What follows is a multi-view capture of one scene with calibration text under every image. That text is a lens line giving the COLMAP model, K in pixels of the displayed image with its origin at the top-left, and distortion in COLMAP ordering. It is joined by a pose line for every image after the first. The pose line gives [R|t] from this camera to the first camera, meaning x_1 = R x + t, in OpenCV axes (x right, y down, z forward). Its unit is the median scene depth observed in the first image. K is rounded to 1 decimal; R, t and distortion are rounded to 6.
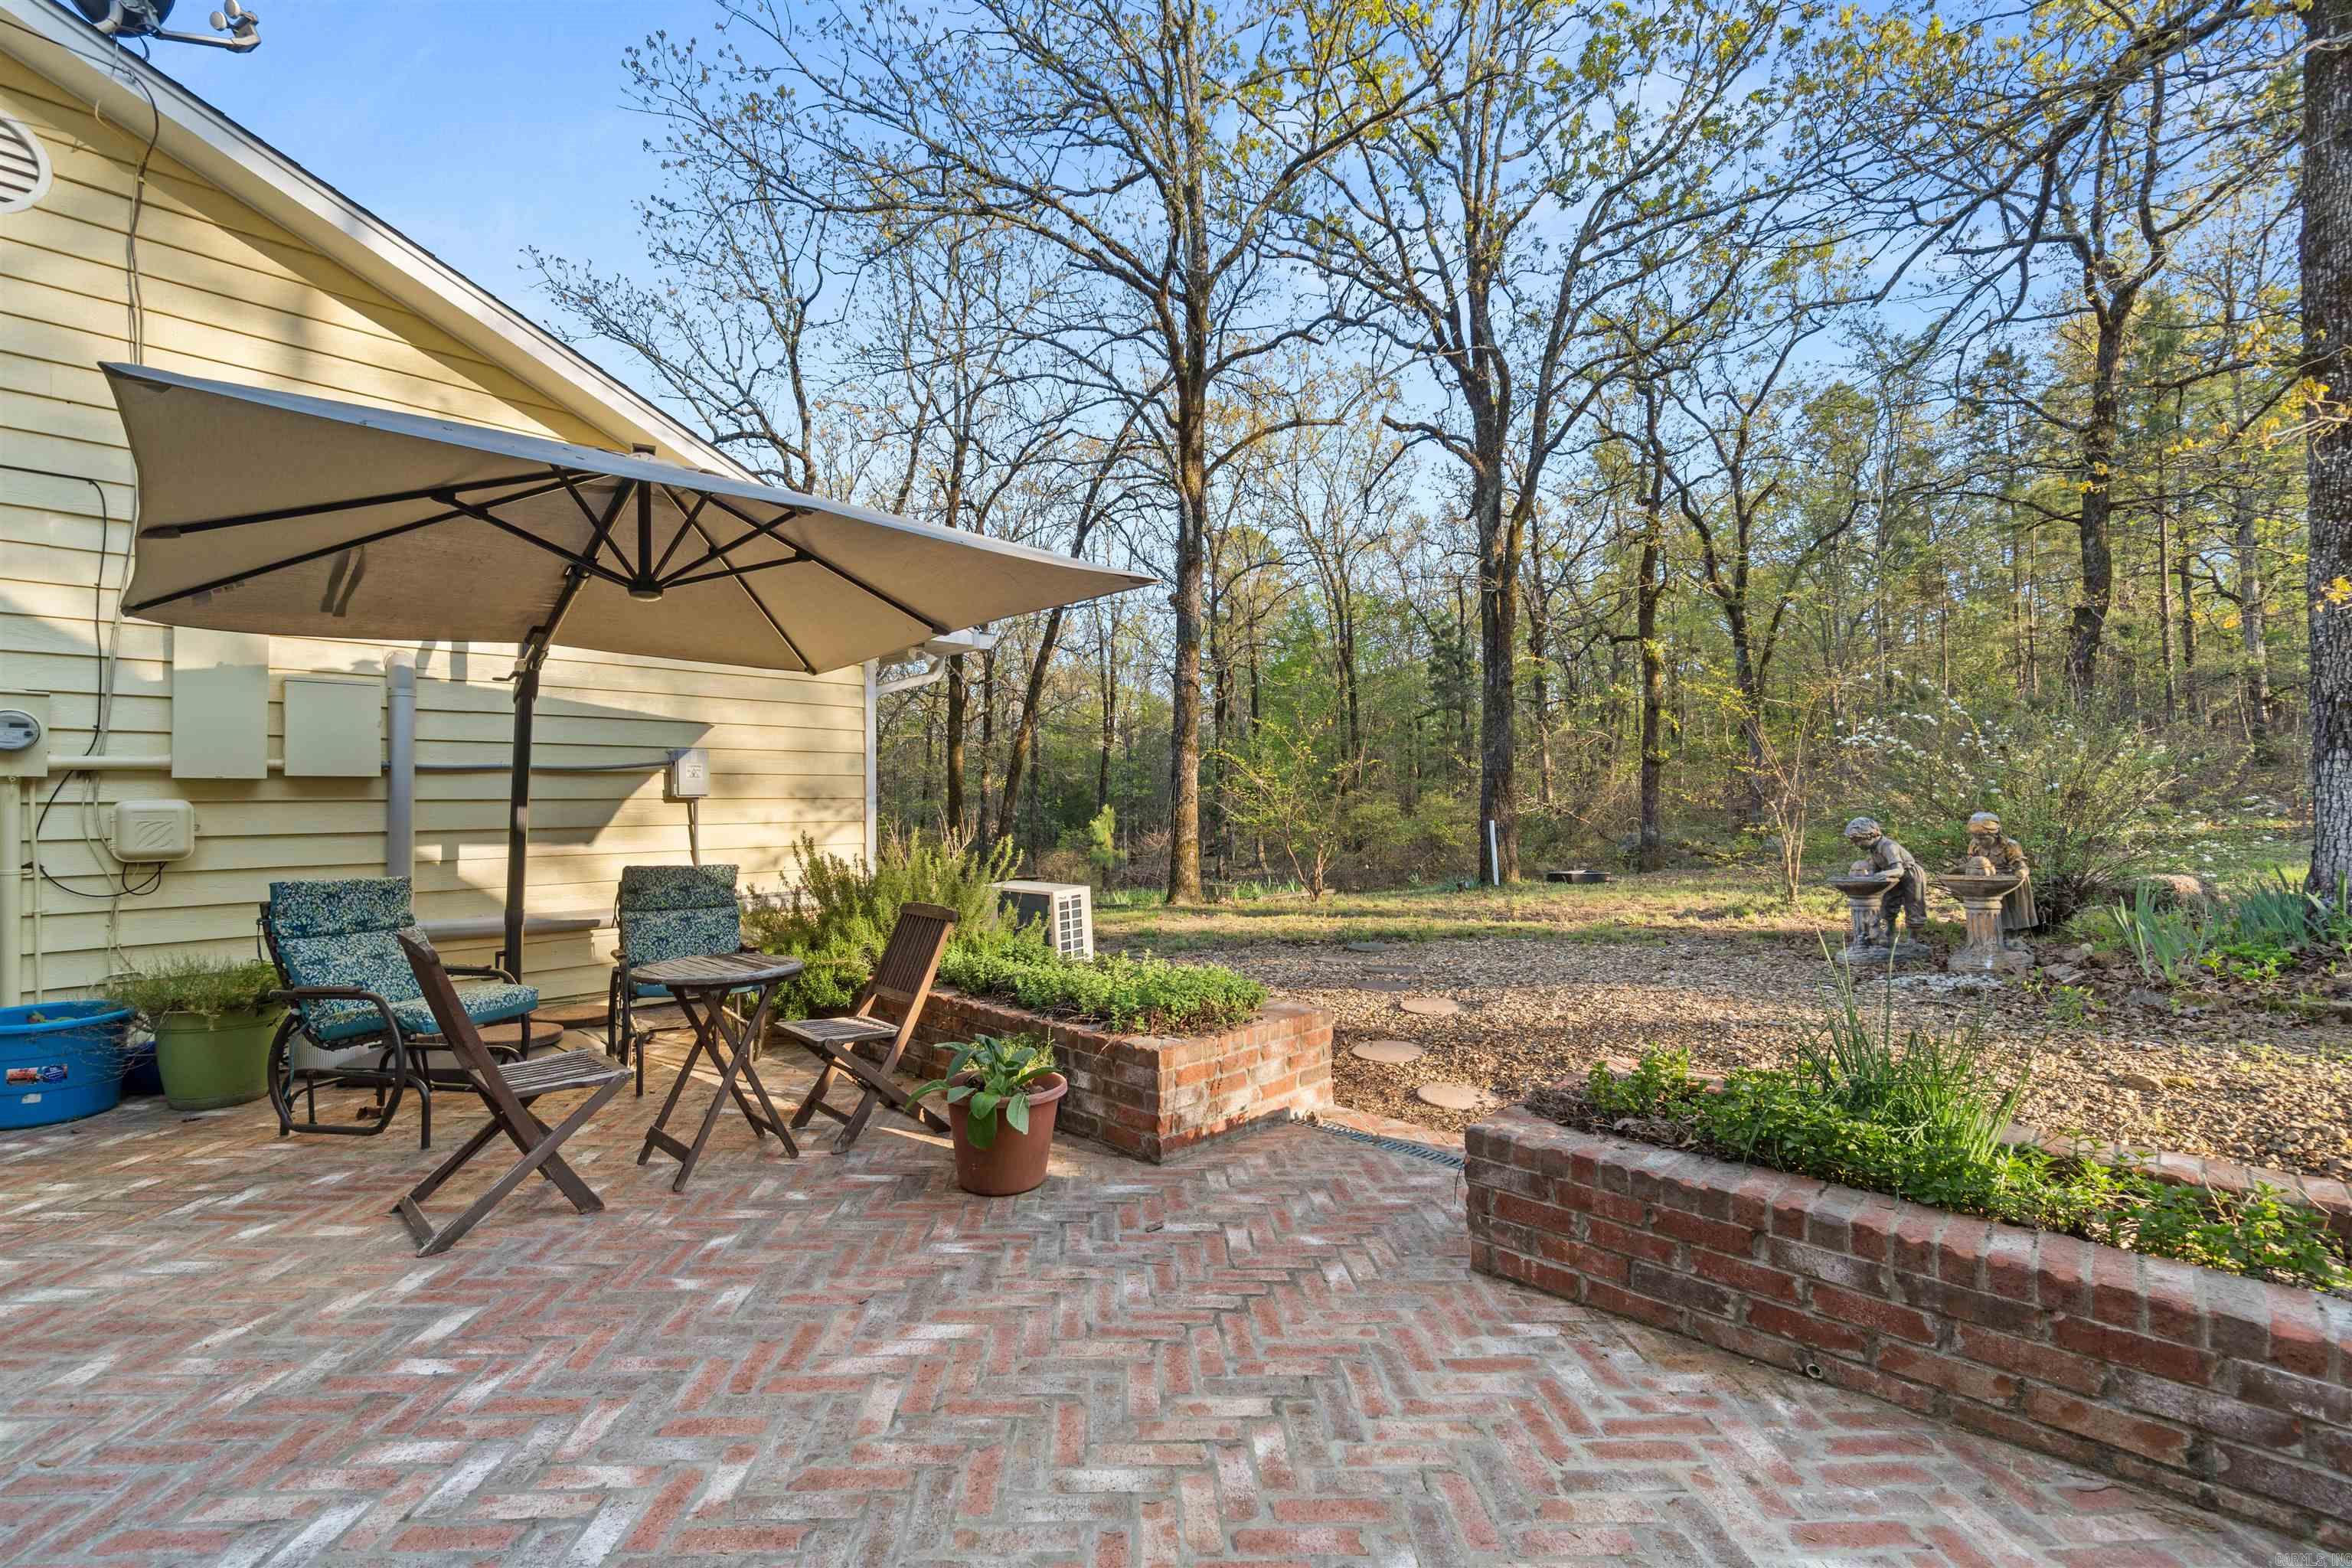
lens RADIAL K [[1031.4, 0, 1180.5], [0, 1031.4, 783.6], [0, 0, 1]] dist [0.000690, 0.000272]
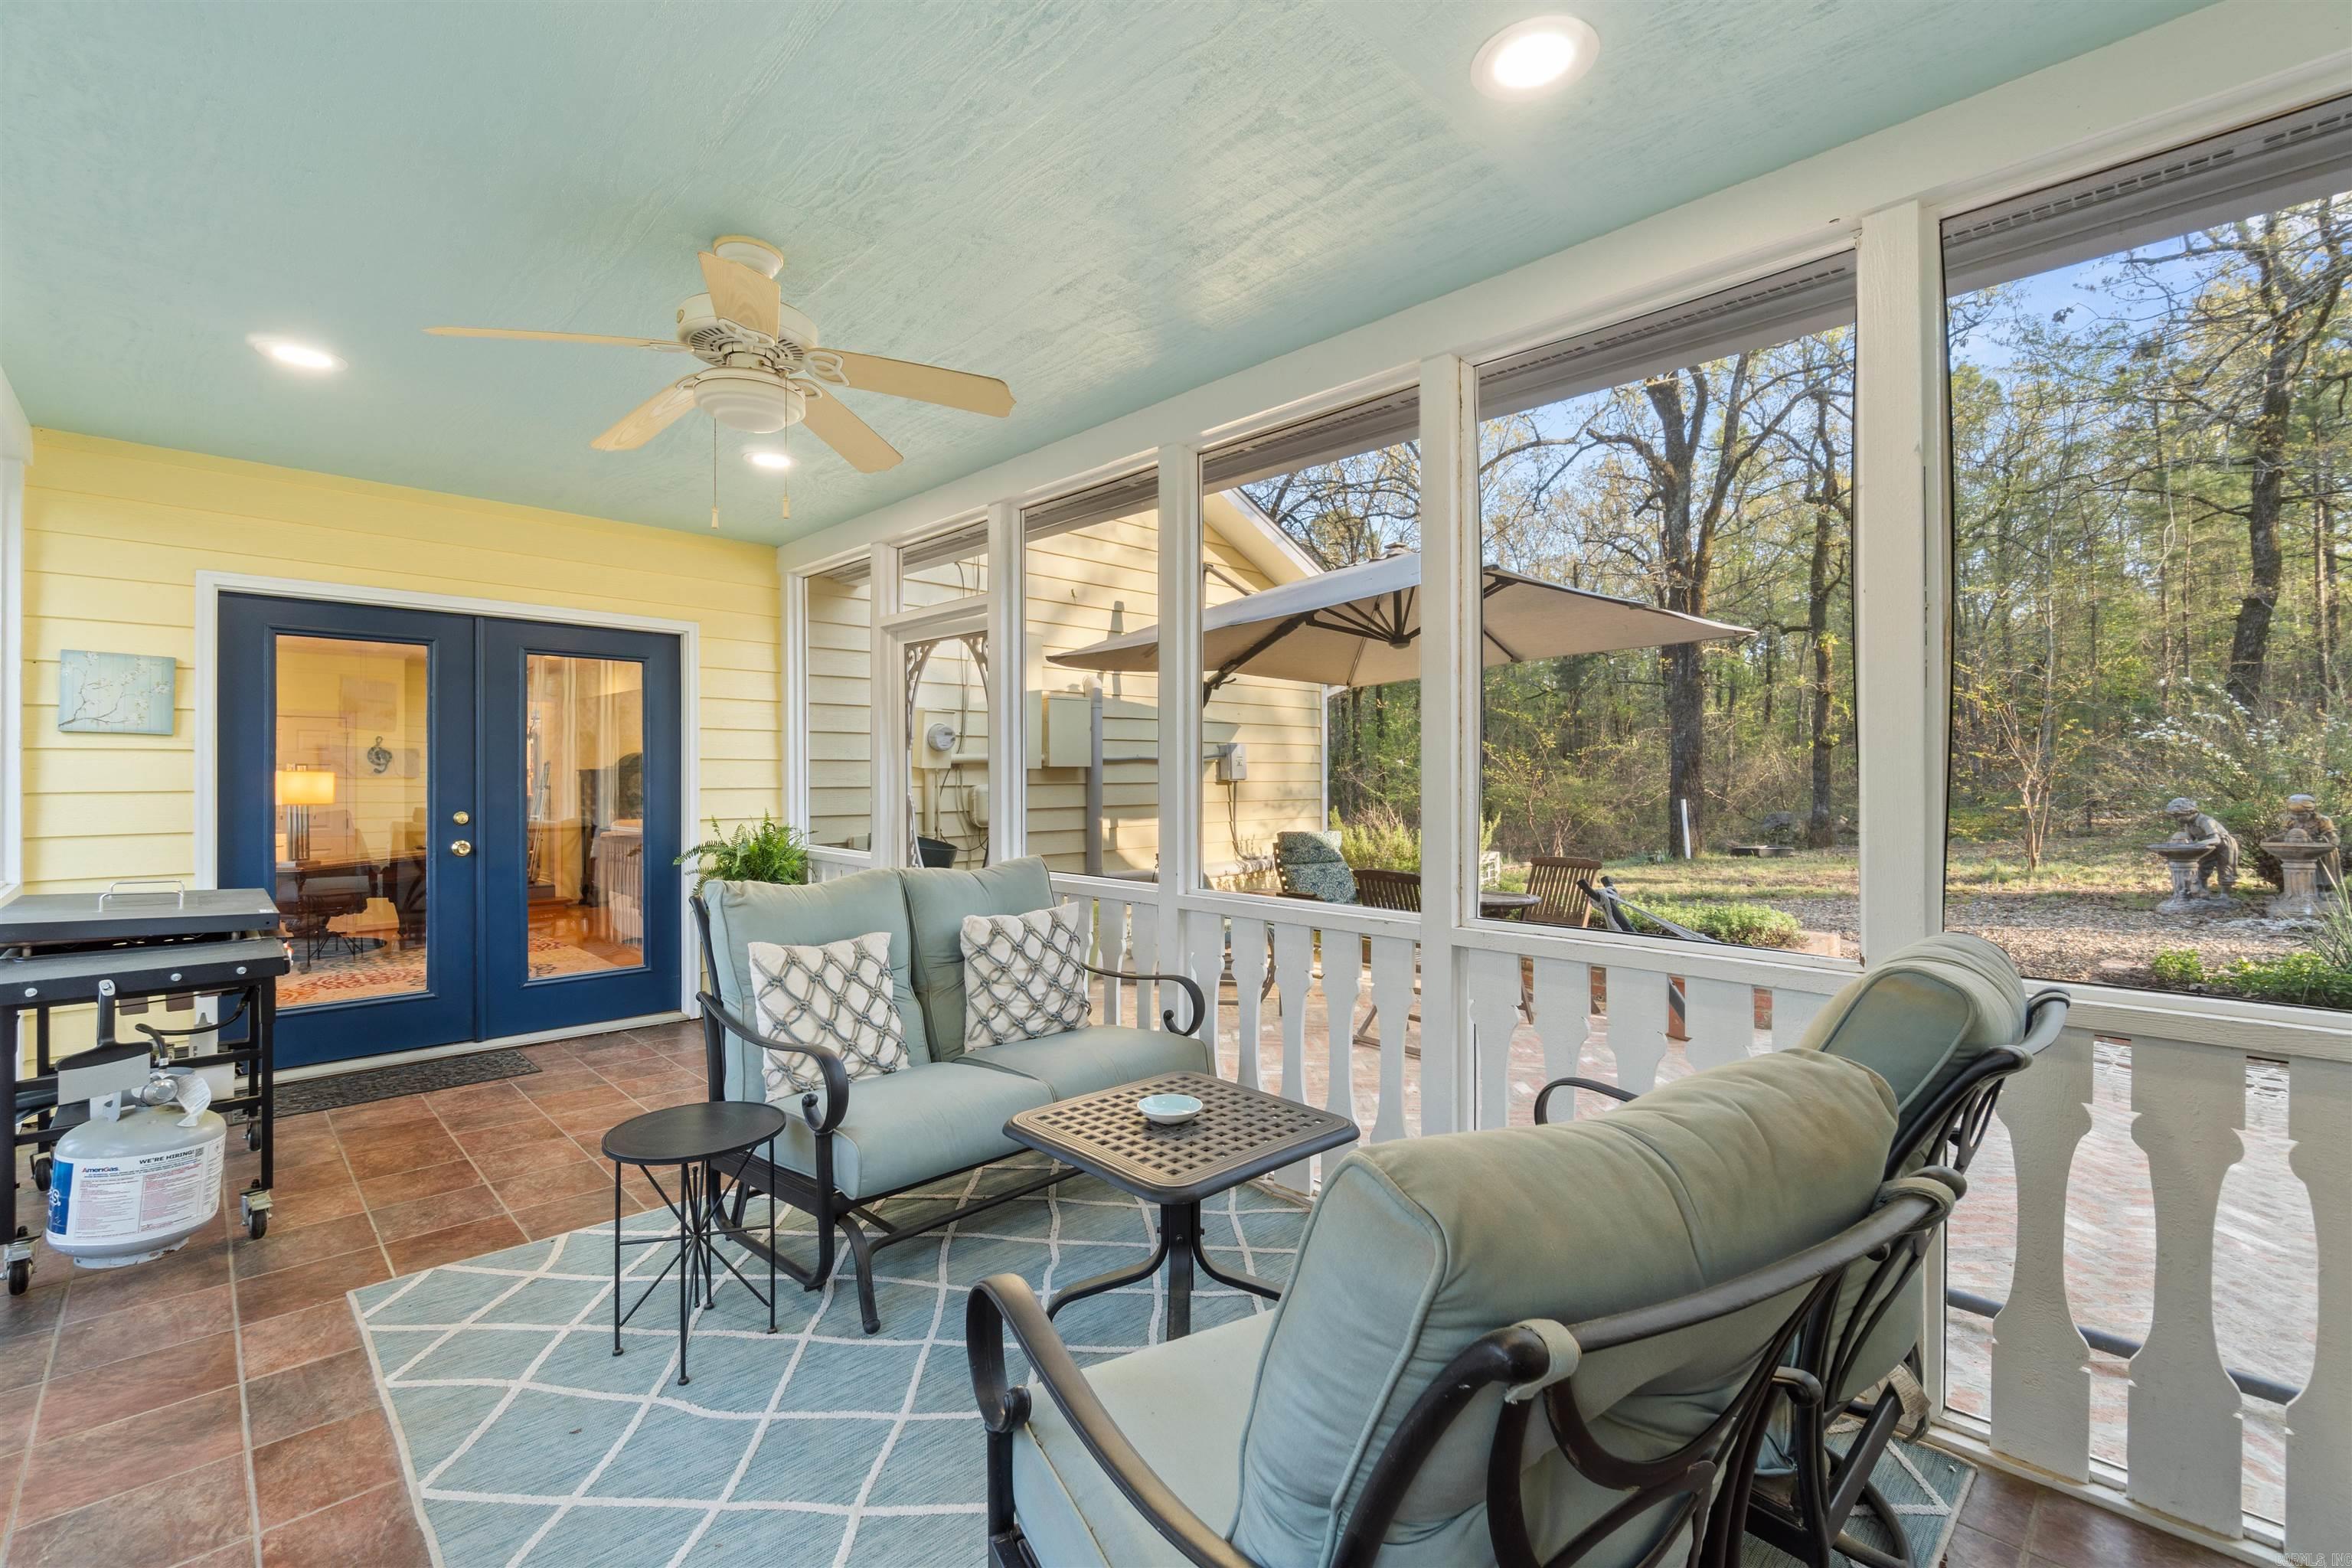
lens RADIAL K [[1031.4, 0, 1171.3], [0, 1031.4, 782.6], [0, 0, 1]] dist [0.000690, 0.000272]
pose [[0.998754, 0.001057, -0.049895, -0.513370], [-0.000030, 0.999788, 0.020575, -0.012483], [0.049906, -0.020547, 0.998543, -0.326551]]
